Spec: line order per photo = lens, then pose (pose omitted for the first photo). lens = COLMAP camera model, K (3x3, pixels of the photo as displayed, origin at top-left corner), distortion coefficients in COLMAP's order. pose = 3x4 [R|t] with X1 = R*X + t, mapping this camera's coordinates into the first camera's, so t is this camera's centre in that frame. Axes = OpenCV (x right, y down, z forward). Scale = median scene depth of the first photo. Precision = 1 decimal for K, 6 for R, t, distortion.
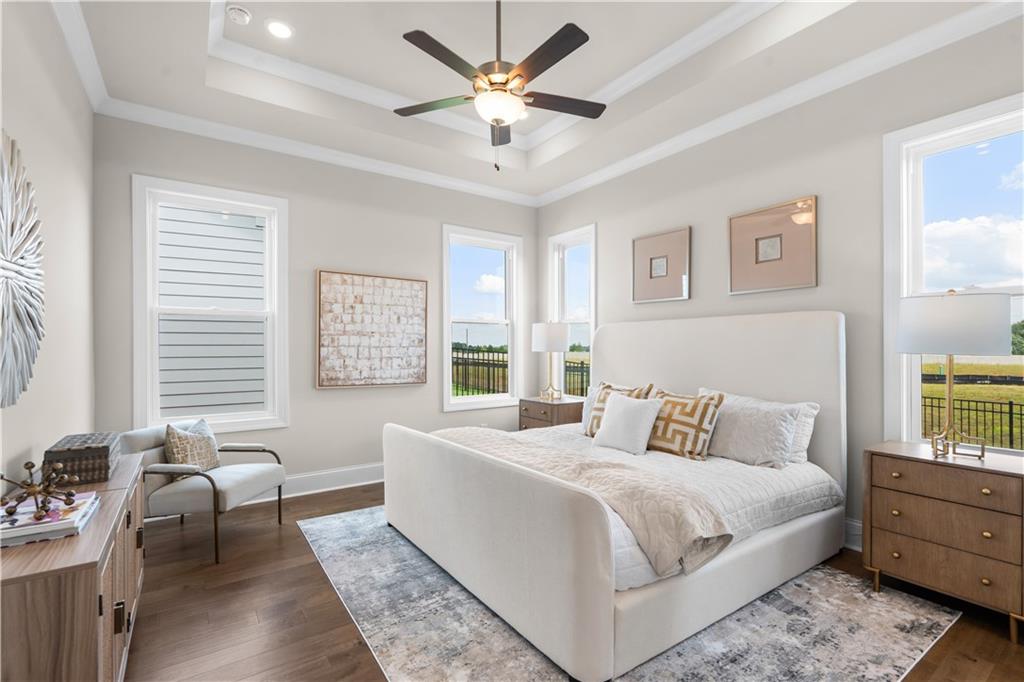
lens RADIAL K [[467.3, 0, 510.3], [0, 467.3, 350.3], [0, 0, 1]] dist [-0.001916, 0.000086]
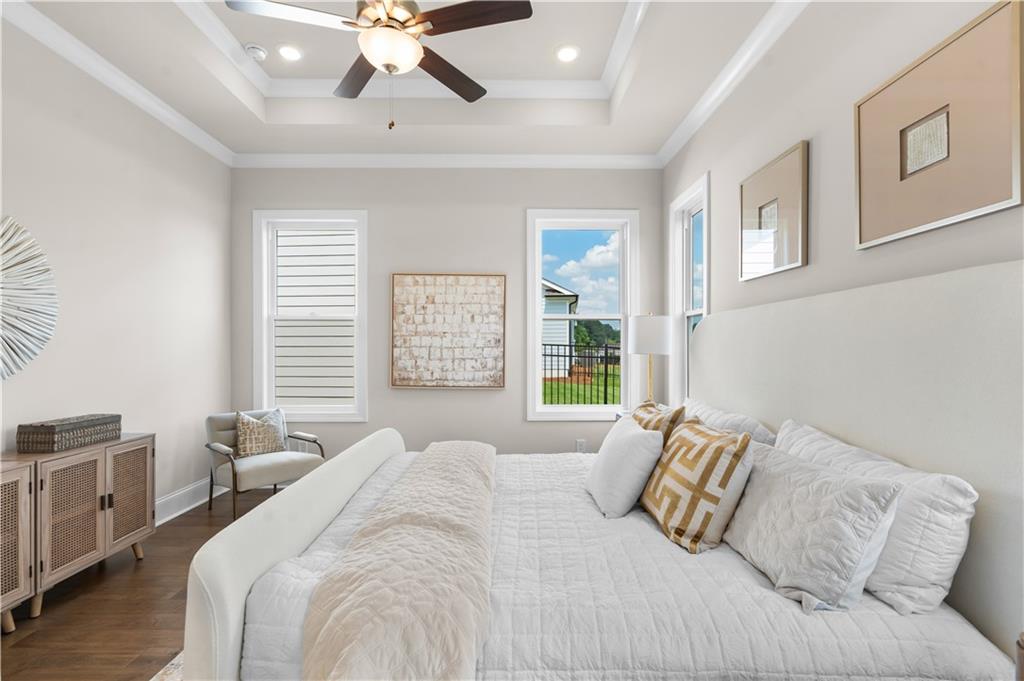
lens RADIAL K [[467.3, 0, 510.3], [0, 467.3, 349.8], [0, 0, 1]] dist [-0.001916, 0.000086]
pose [[0.821067, 0.002413, -0.570827, 0.385127], [-0.004572, 0.999987, -0.002350, -0.001039], [0.570814, 0.004539, 0.821067, 0.290919]]
